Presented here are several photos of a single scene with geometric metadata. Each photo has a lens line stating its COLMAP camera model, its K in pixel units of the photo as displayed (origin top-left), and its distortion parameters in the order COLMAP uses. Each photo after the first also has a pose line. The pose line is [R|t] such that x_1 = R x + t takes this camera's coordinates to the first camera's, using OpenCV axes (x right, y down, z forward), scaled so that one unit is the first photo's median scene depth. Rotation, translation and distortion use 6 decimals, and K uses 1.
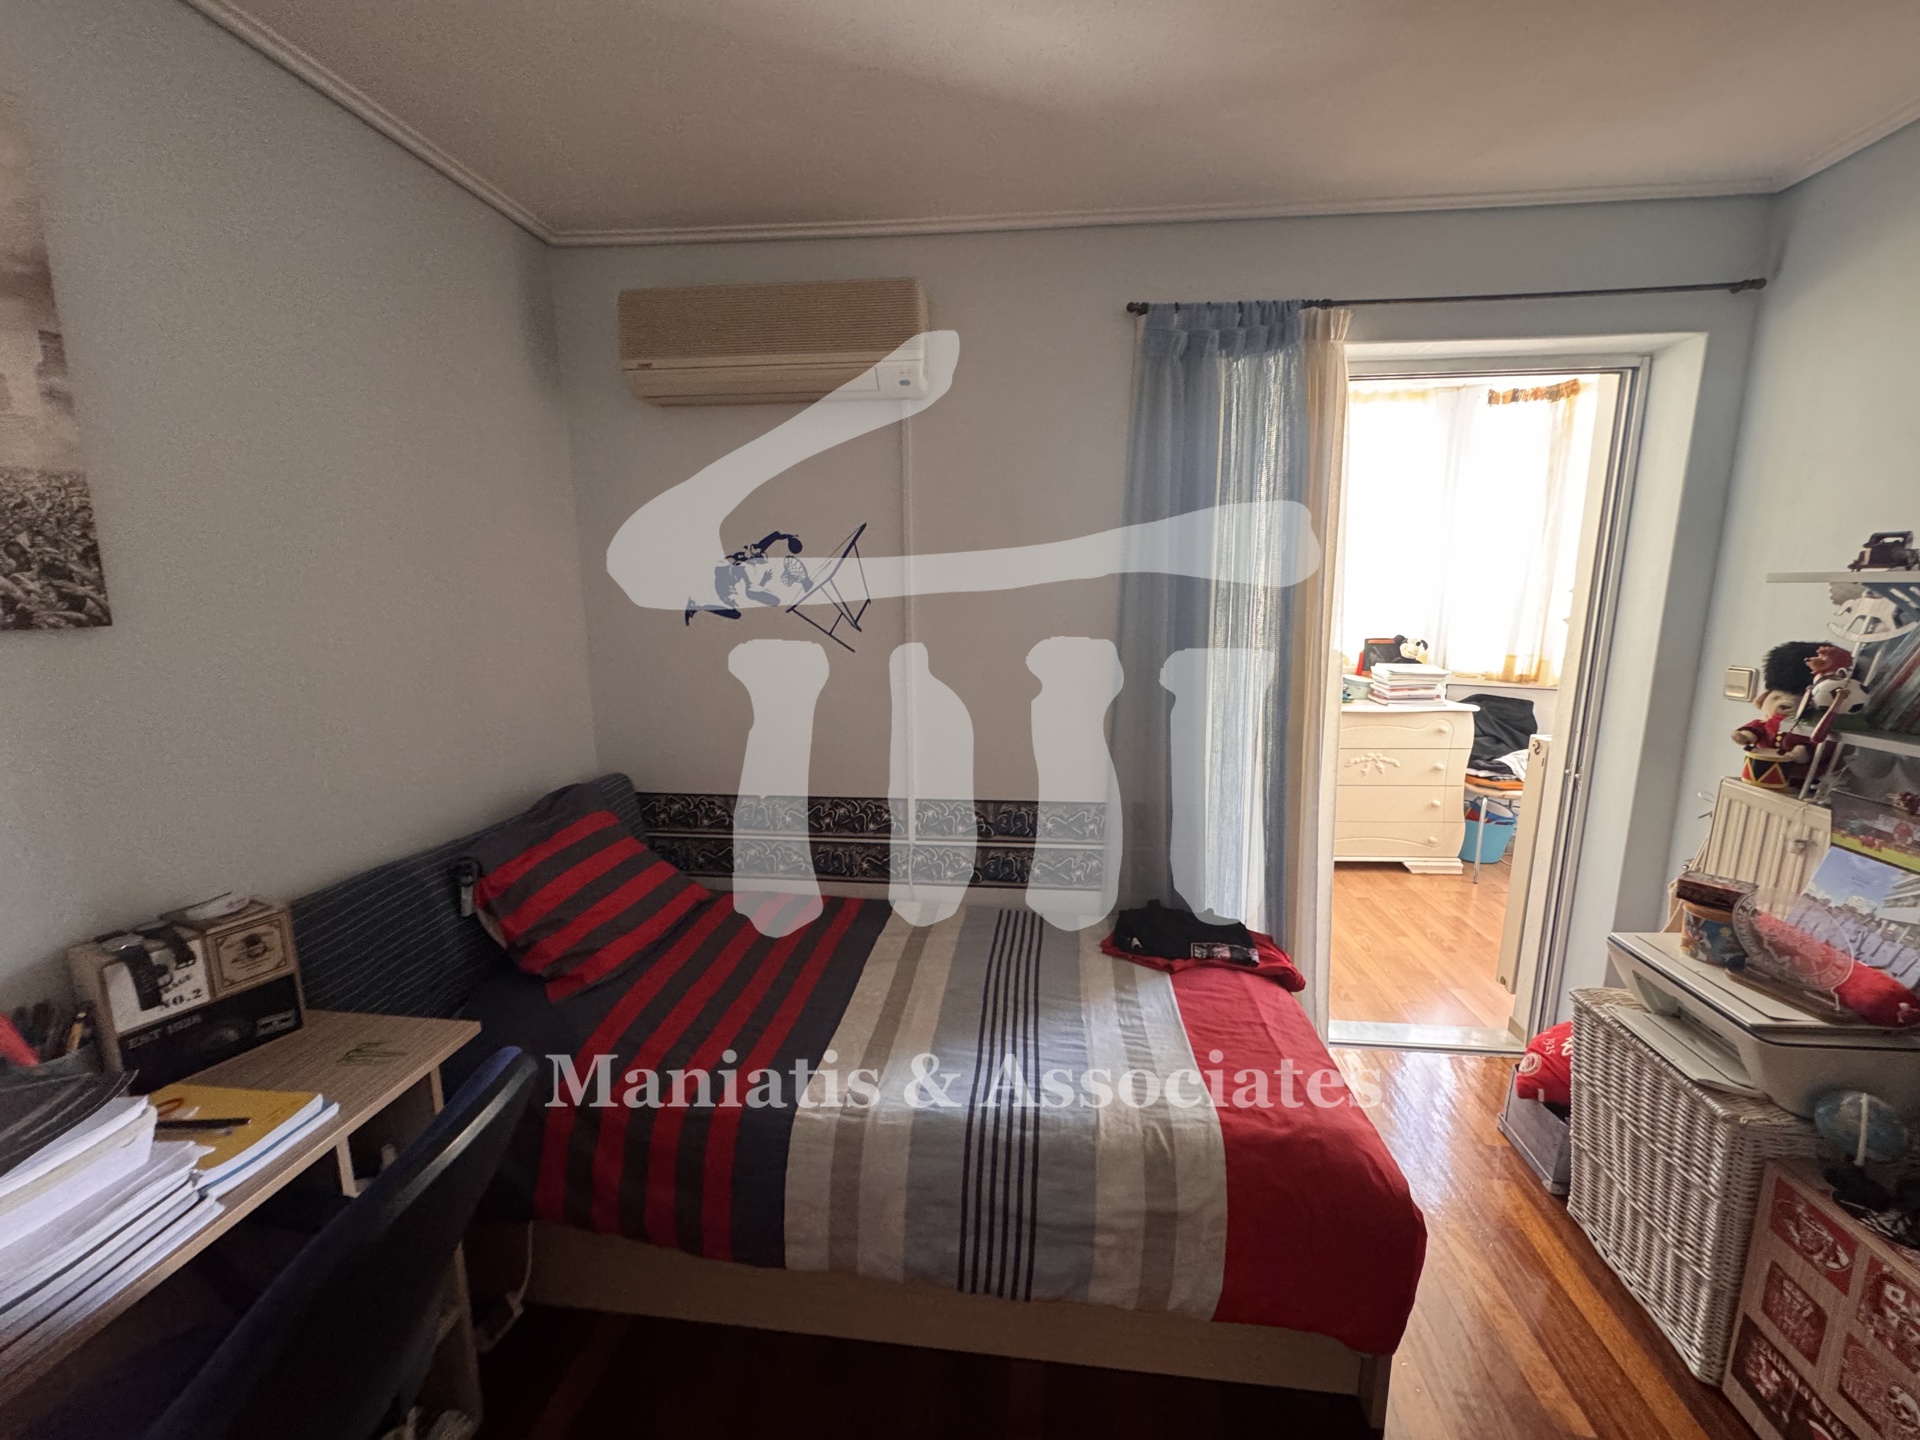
lens RADIAL K [[768.4, 0, 958.8], [0, 768.4, 720.9], [0, 0, 1]] dist [-0.003416, 0.000449]
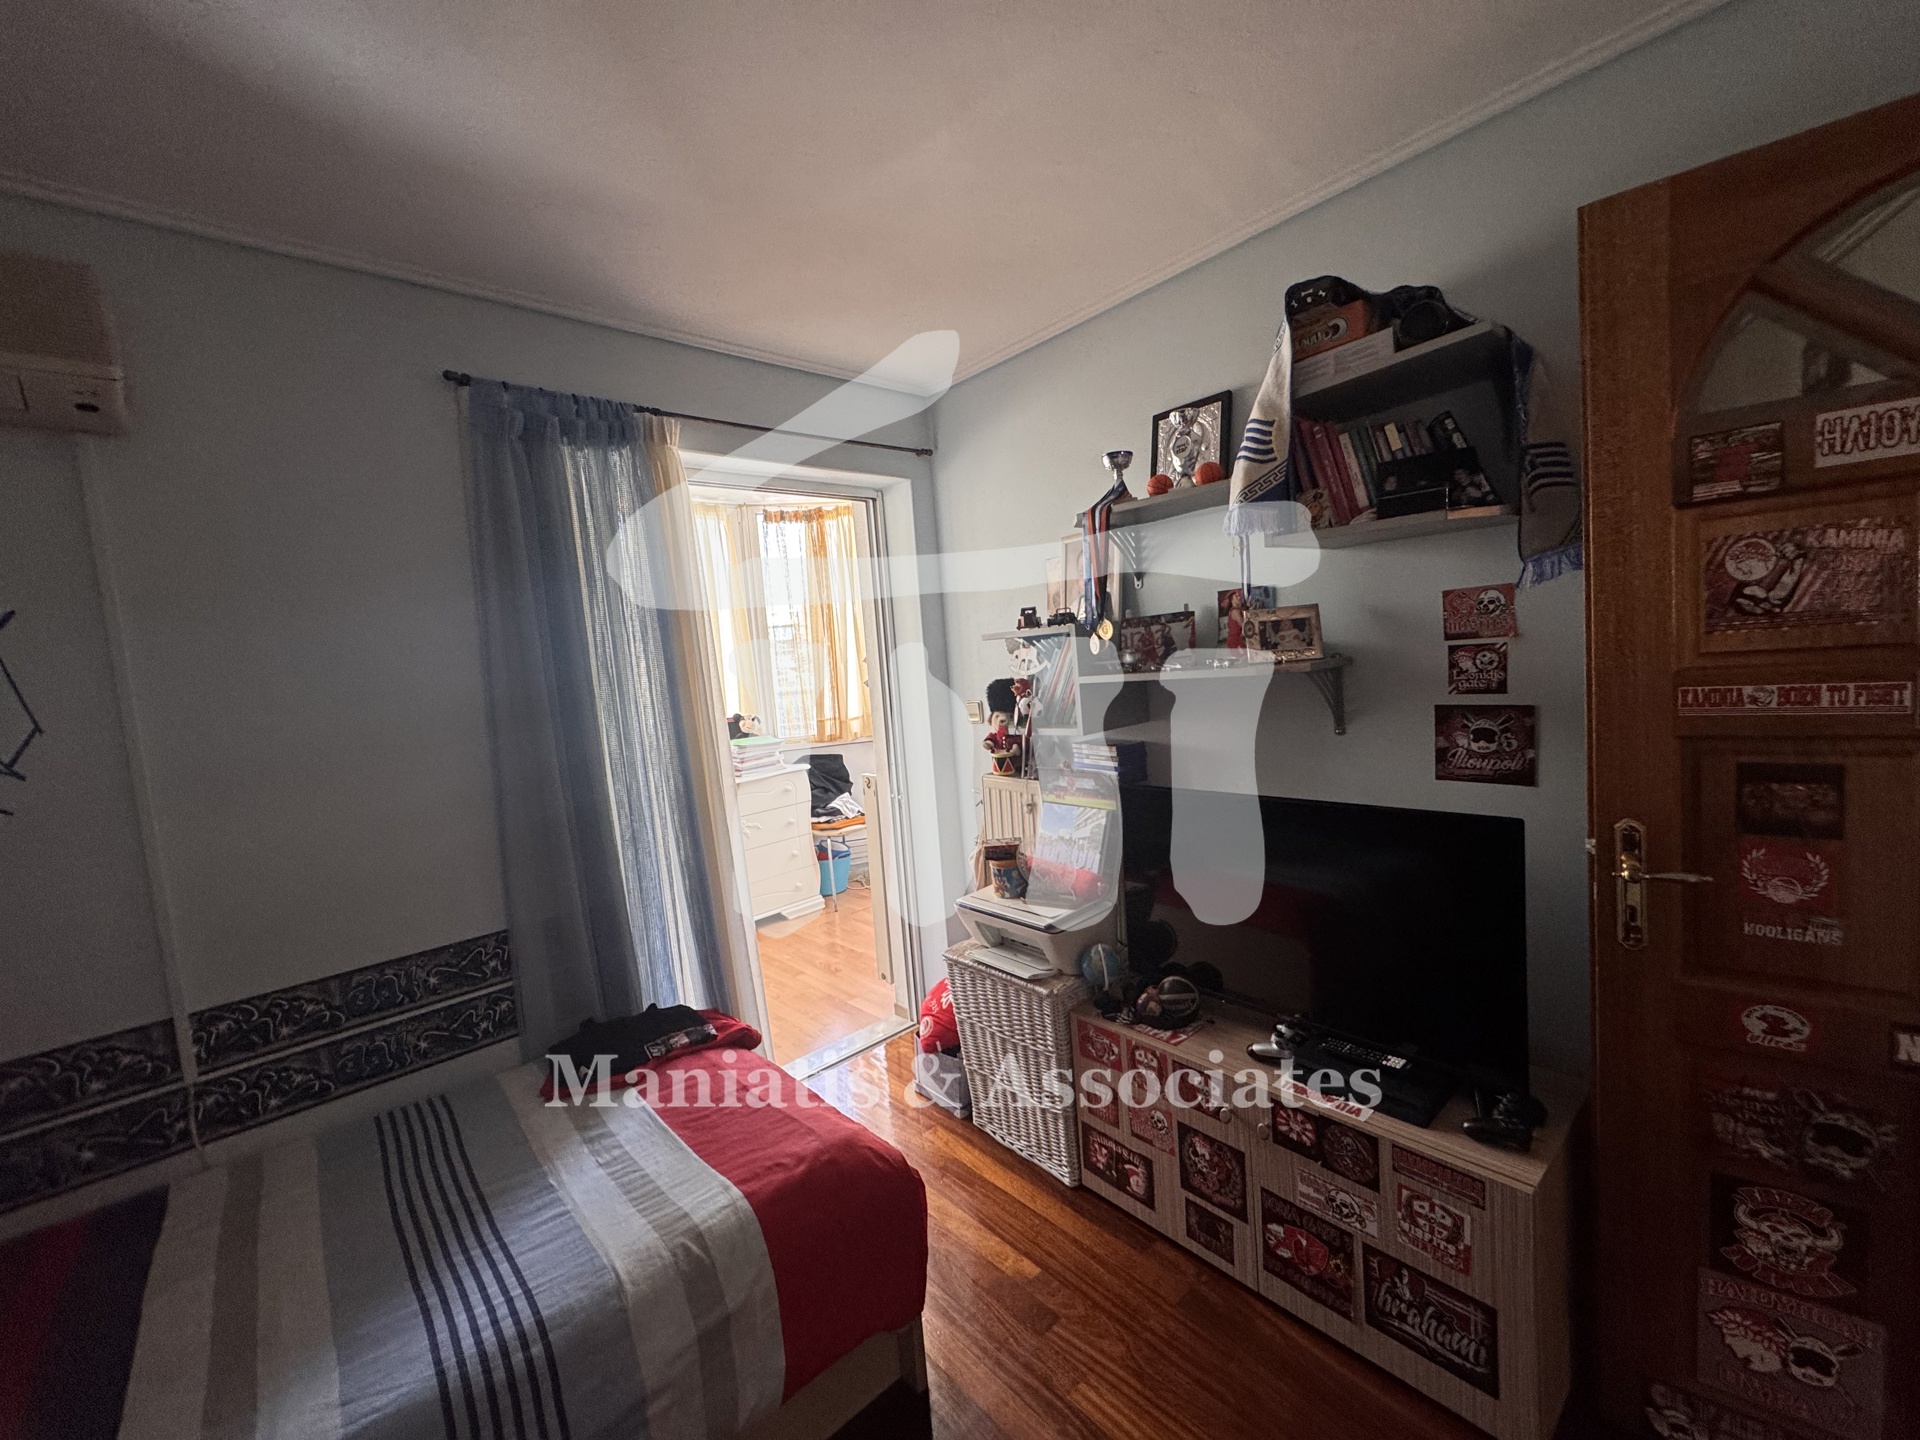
lens RADIAL K [[768.4, 0, 963.9], [0, 768.4, 722.1], [0, 0, 1]] dist [-0.003416, 0.000449]
pose [[0.657542, -0.110757, 0.745232, -0.115963], [0.206214, 0.977821, -0.036625, 0.023820], [-0.724647, 0.177760, 0.665799, 0.036072]]
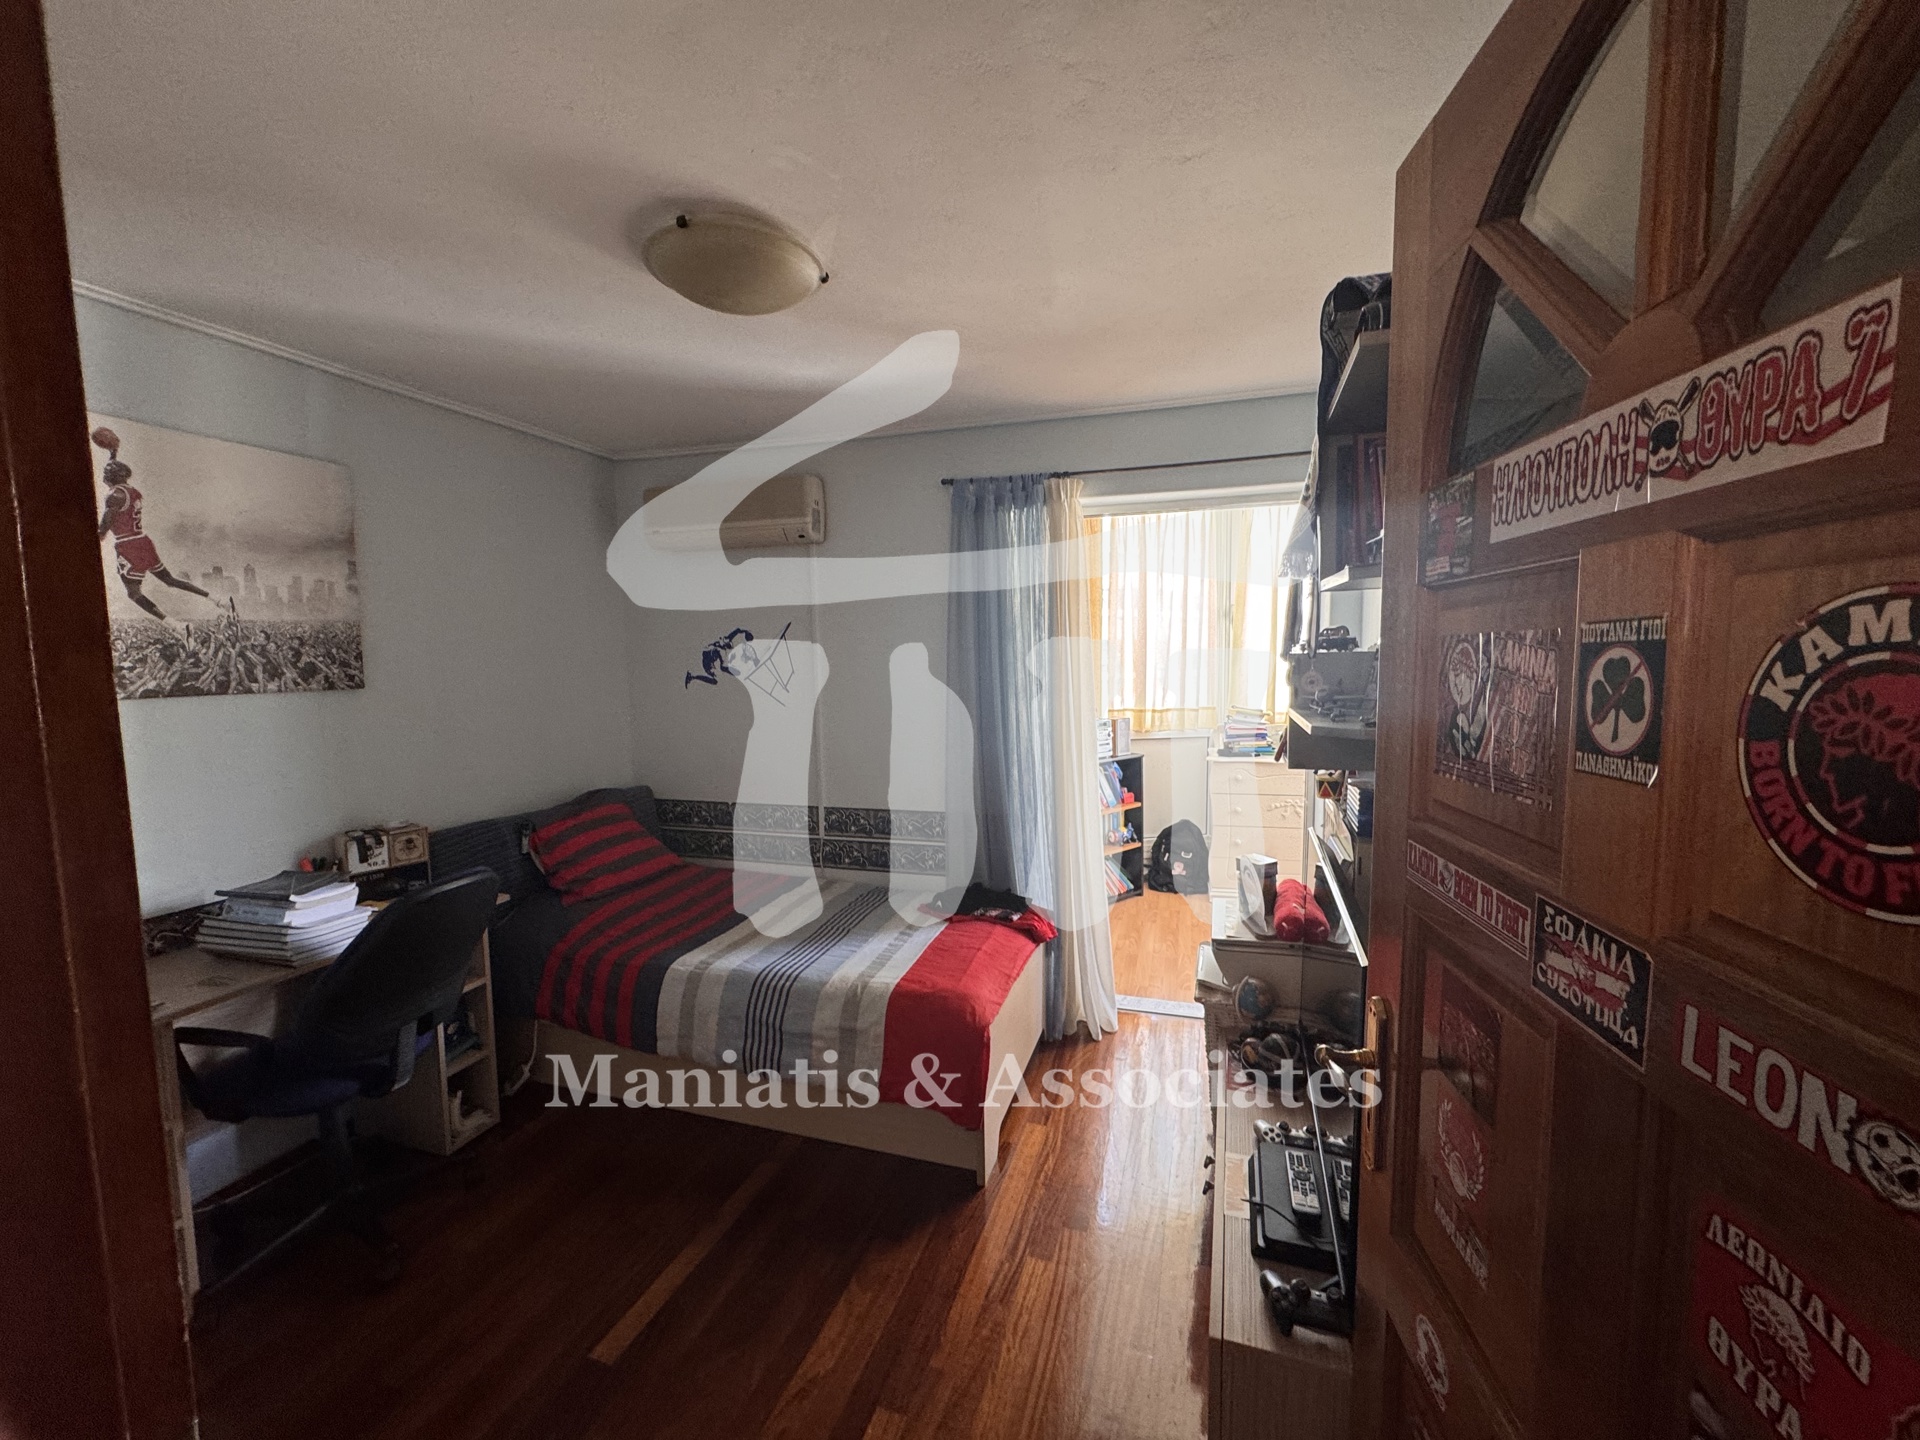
lens RADIAL K [[768.4, 0, 956.4], [0, 768.4, 720.1], [0, 0, 1]] dist [-0.003416, 0.000449]
pose [[0.980645, 0.006053, -0.195701, 0.673714], [-0.022571, 0.996354, -0.082281, 0.074235], [0.194489, 0.085105, 0.977206, -0.552104]]
